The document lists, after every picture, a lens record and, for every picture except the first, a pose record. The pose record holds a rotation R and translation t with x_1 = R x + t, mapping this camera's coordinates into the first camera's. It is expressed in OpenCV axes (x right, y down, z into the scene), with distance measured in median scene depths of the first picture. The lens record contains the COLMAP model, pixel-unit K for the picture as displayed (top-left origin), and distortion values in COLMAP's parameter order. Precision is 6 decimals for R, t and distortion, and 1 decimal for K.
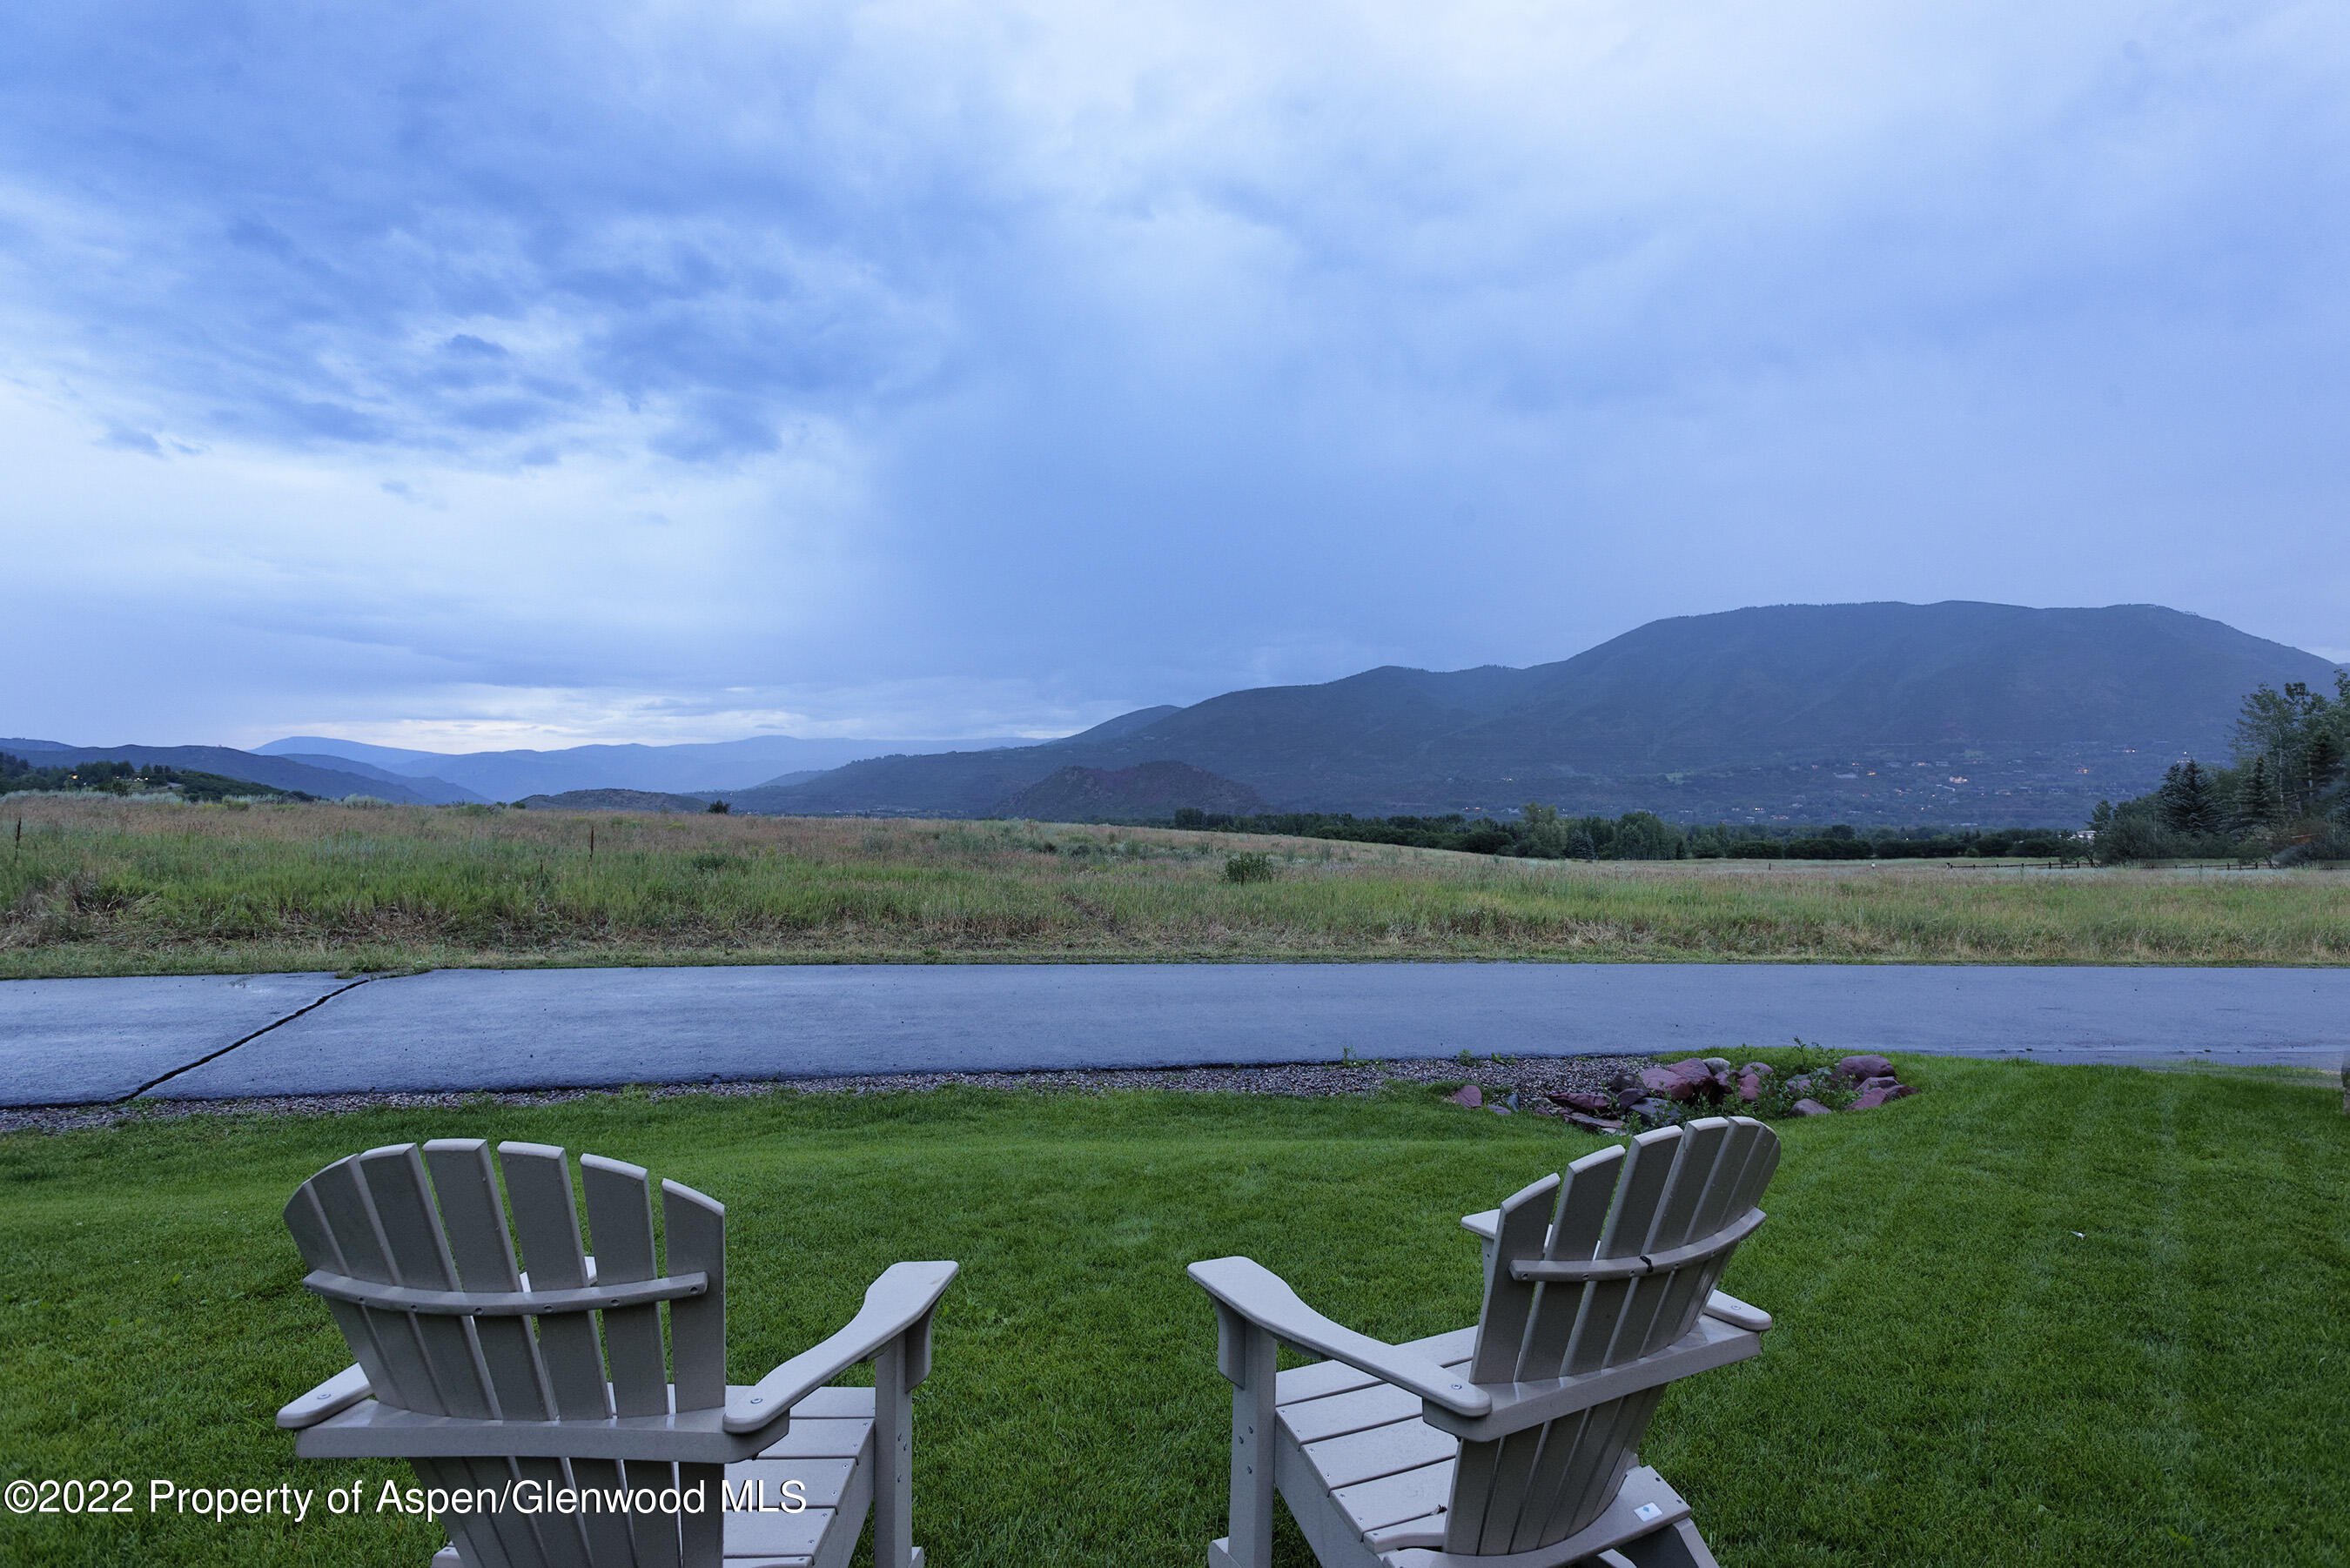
lens RADIAL K [[1134.6, 0, 1172.3], [0, 1134.6, 783.1], [0, 0, 1]] dist [-0.000982, 0.000995]
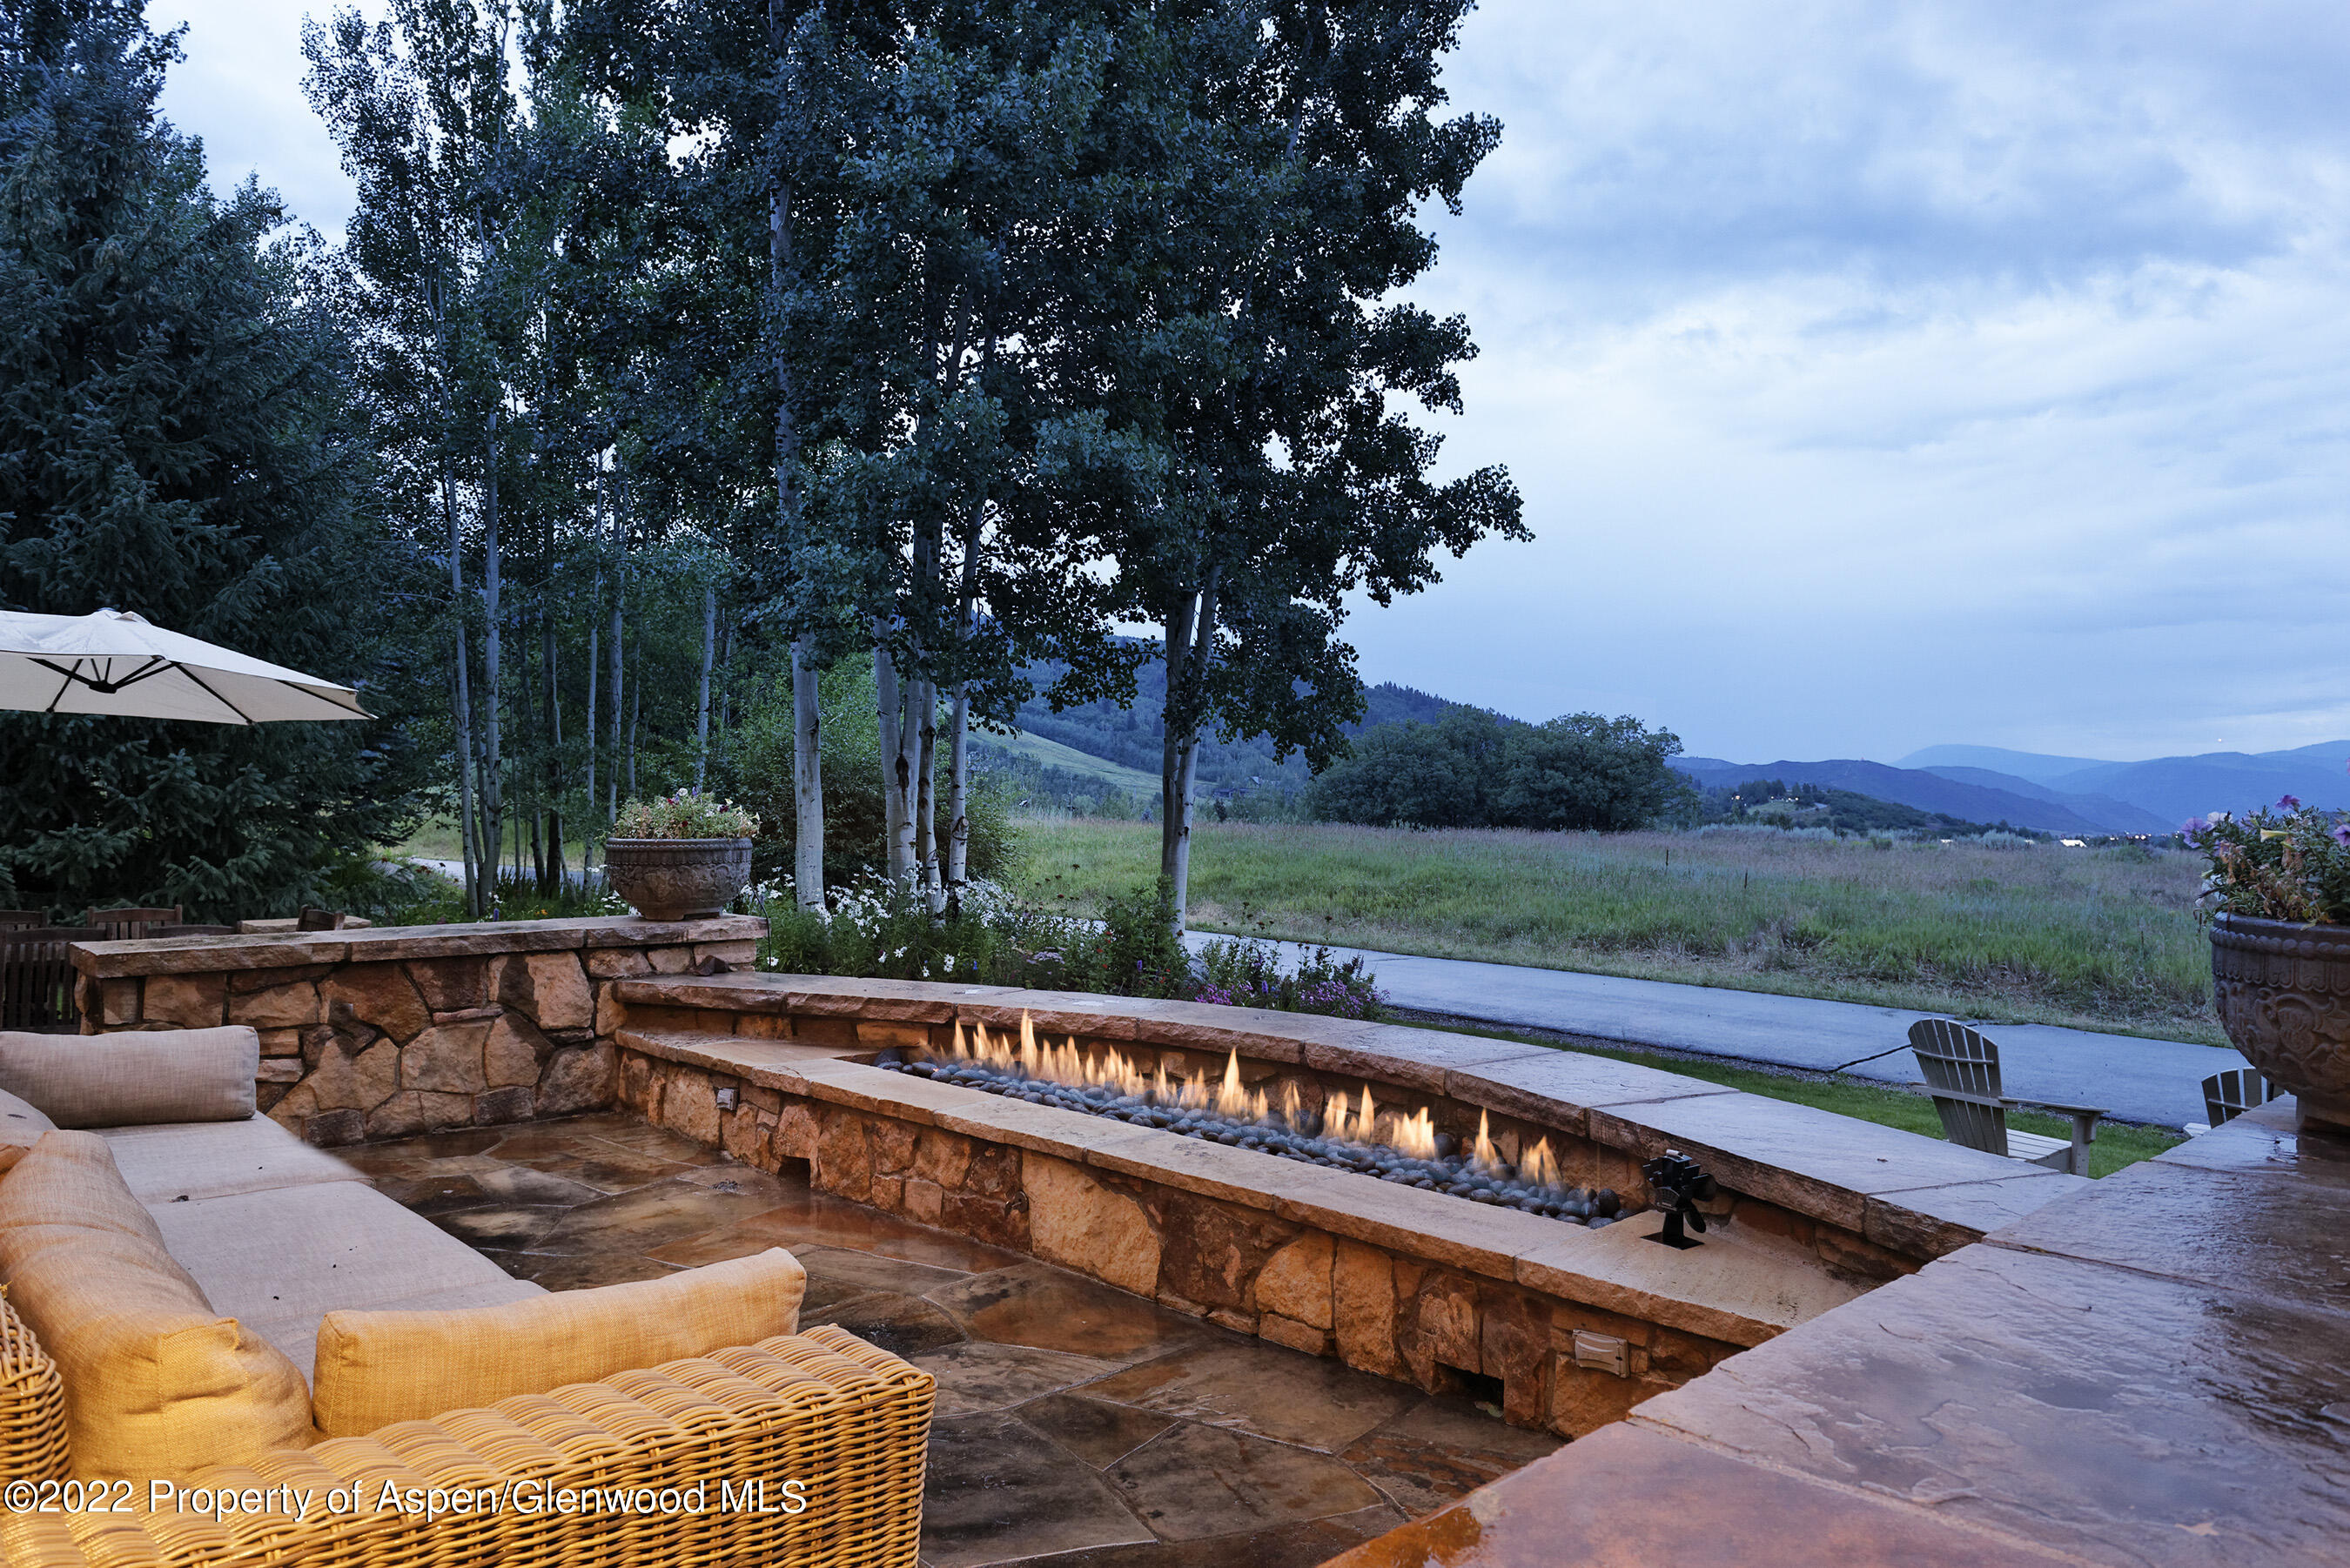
lens RADIAL K [[1629.2, 0, 1174.1], [0, 1629.2, 785.6], [0, 0, 1]] dist [-0.038153, -0.001627]
pose [[0.453862, -0.005080, -0.891057, 0.353130], [-0.002272, 0.999974, -0.006858, -0.054777], [0.891069, 0.005137, 0.453839, -0.442161]]
